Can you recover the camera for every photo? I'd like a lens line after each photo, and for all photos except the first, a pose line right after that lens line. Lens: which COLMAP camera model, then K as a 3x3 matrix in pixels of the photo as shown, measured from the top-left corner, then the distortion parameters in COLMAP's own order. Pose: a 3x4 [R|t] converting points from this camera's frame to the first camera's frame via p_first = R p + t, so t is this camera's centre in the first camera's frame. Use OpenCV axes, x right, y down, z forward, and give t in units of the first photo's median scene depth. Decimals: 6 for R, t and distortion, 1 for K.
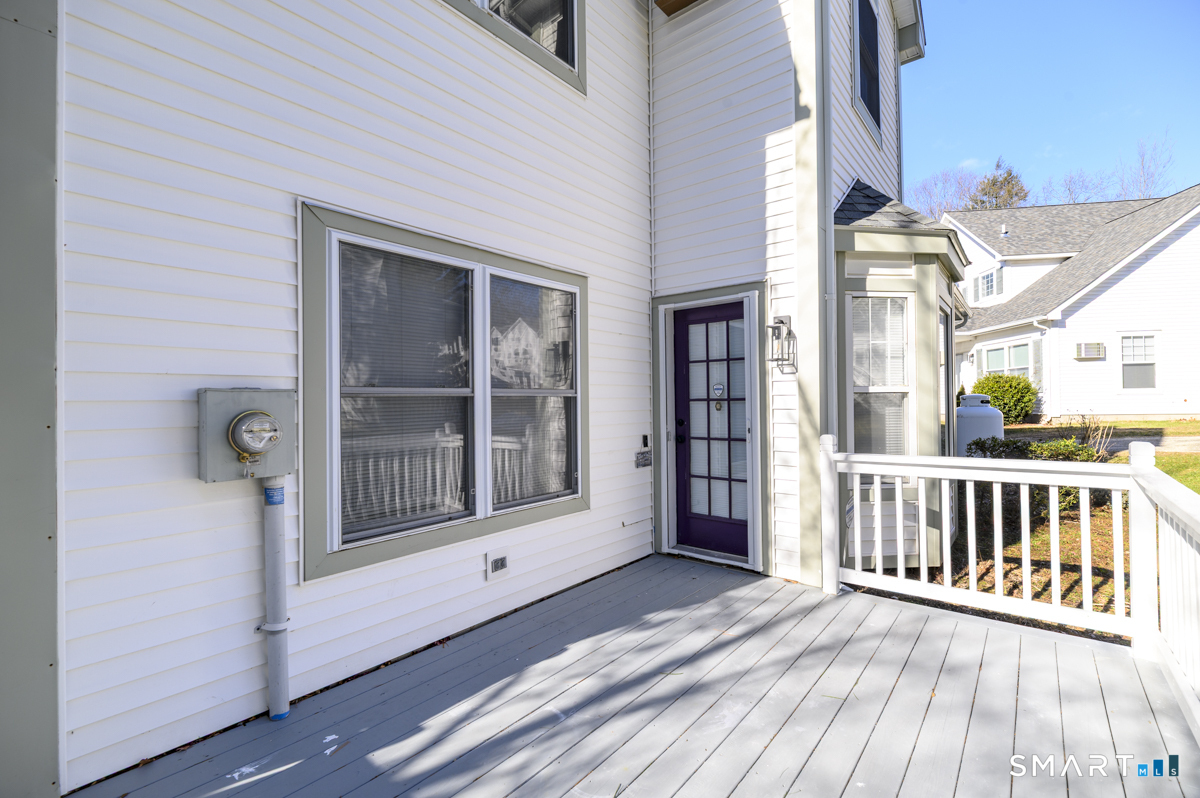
lens RADIAL K [[528.7, 0, 562.9], [0, 528.7, 383.7], [0, 0, 1]] dist [0.009303, -0.000339]
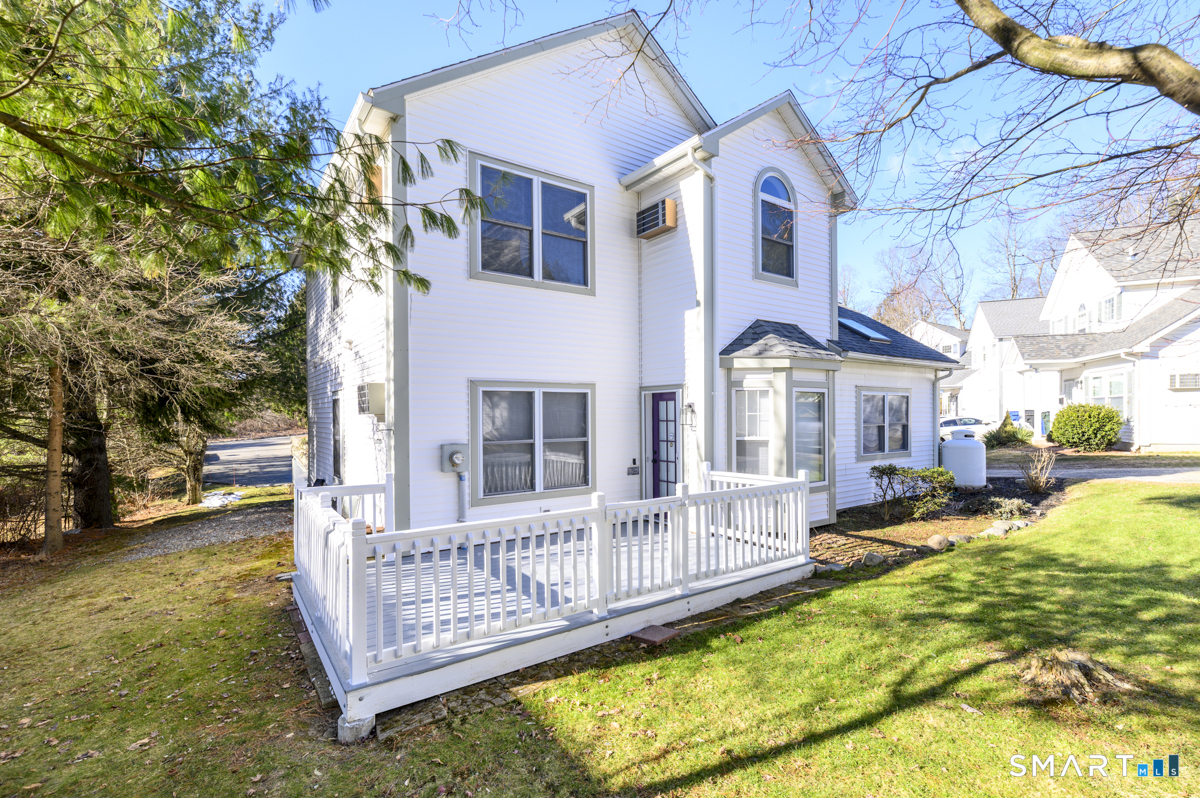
lens RADIAL K [[528.7, 0, 598.4], [0, 528.7, 406.0], [0, 0, 1]] dist [0.009303, -0.000339]
pose [[0.975961, 0.008343, -0.217786, 0.470944], [-0.002899, 0.999676, 0.025305, -0.150995], [0.217926, -0.024065, 0.975669, -0.957837]]
